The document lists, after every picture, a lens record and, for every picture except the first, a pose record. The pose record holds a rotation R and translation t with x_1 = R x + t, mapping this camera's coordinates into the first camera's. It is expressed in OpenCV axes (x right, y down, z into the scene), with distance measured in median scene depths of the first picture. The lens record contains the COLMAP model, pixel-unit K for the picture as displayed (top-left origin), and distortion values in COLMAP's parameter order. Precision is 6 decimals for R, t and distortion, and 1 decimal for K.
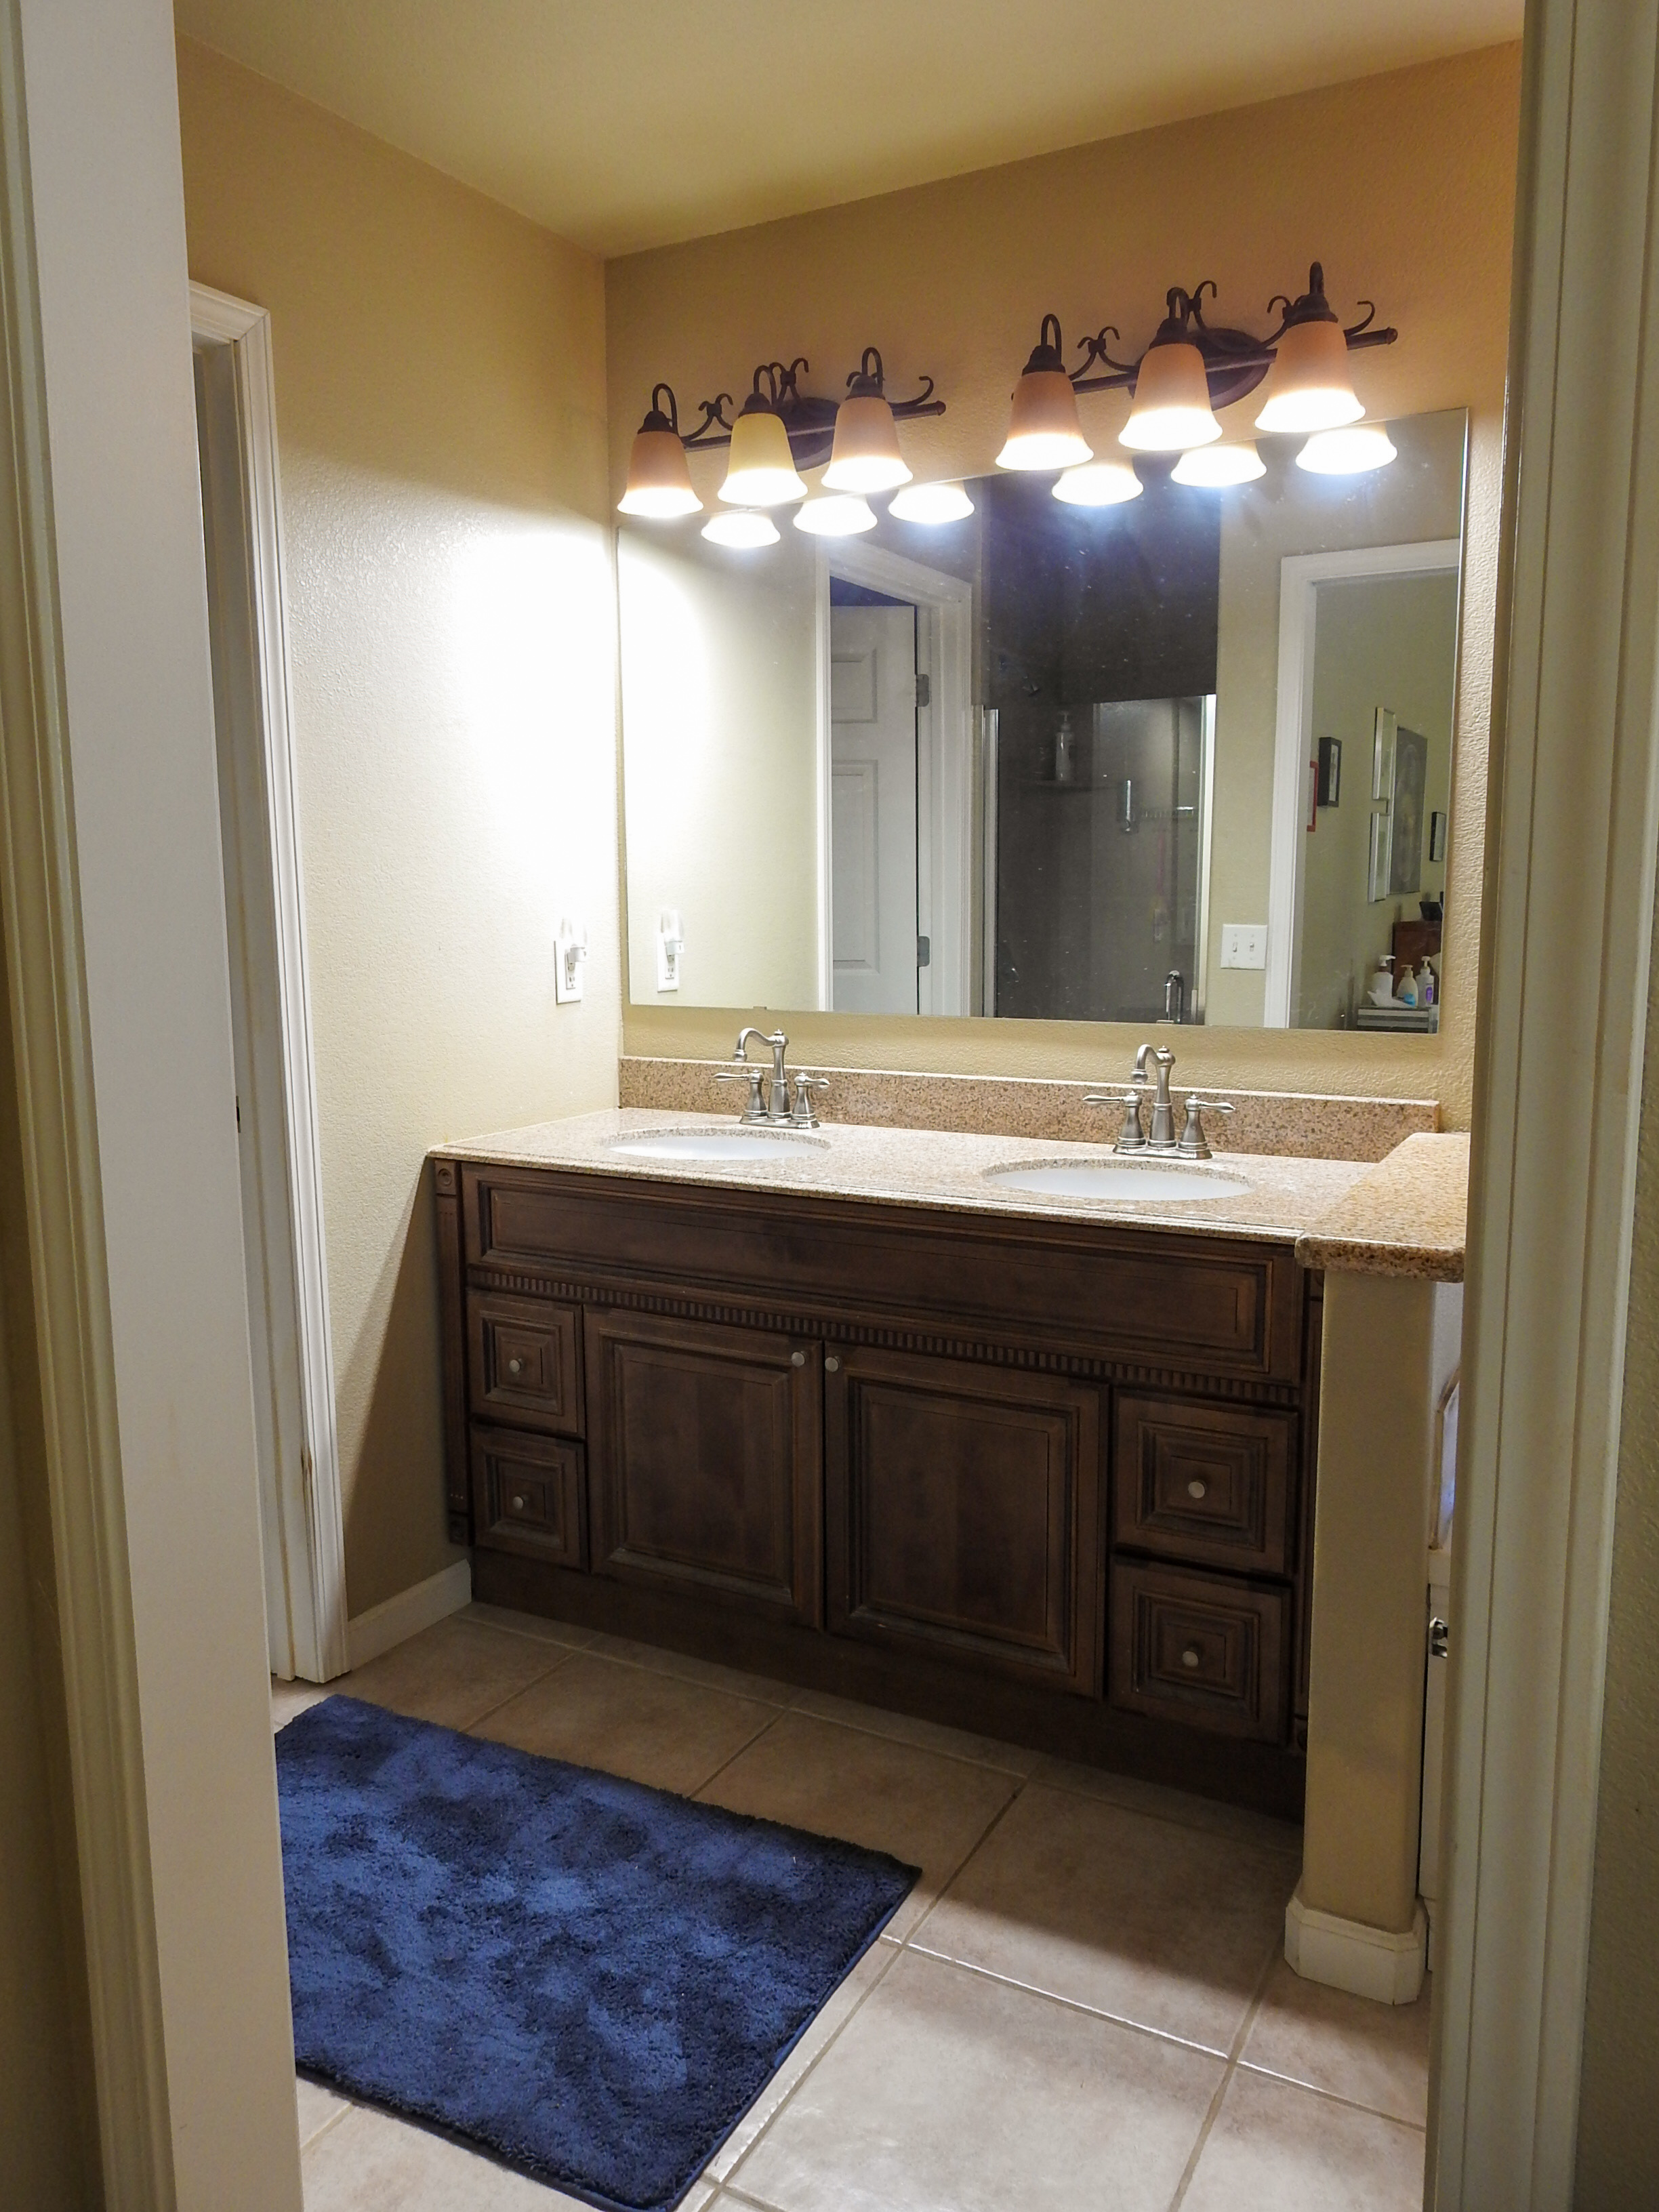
lens RADIAL K [[1589.4, 0, 829.4], [0, 1589.4, 1104.8], [0, 0, 1]] dist [-0.010443, 0.016989]
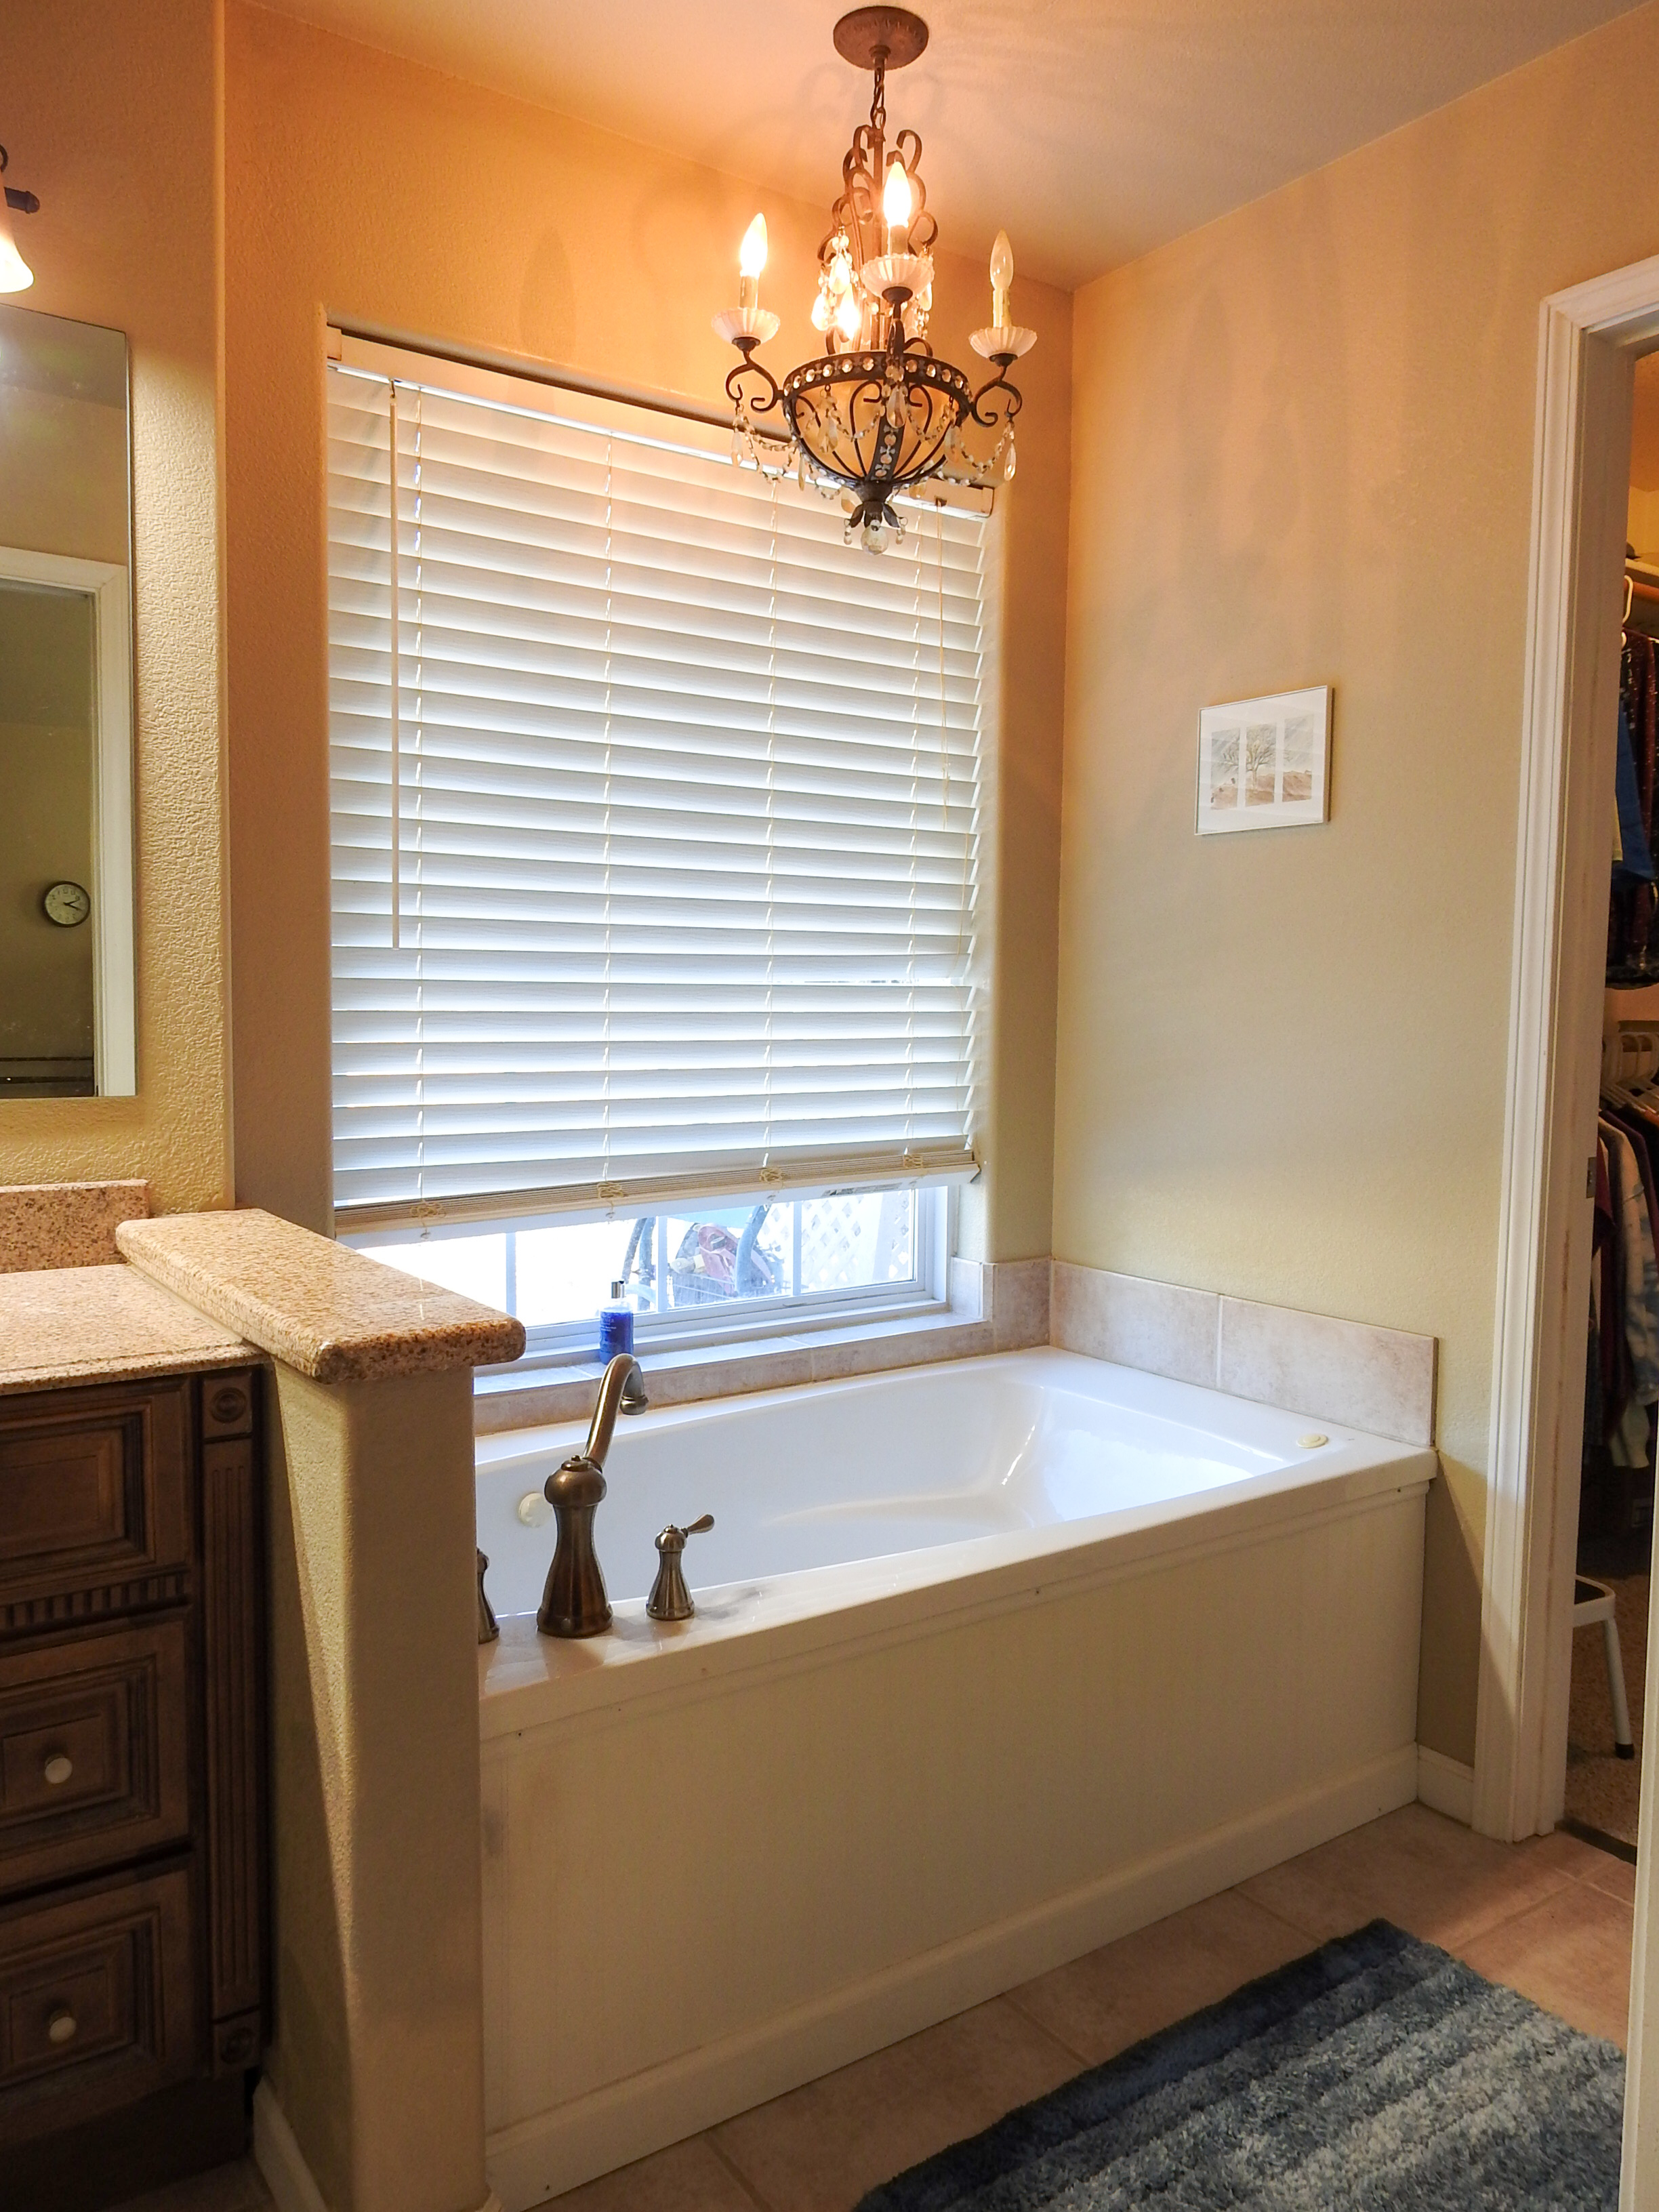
lens RADIAL K [[1589.4, 0, 831.5], [0, 1589.4, 1110.2], [0, 0, 1]] dist [-0.010443, 0.016989]
pose [[0.437453, -0.050256, 0.897836, -0.214719], [0.111196, 0.993797, 0.001449, 0.000622], [-0.892340, 0.099201, 0.440327, 0.388355]]
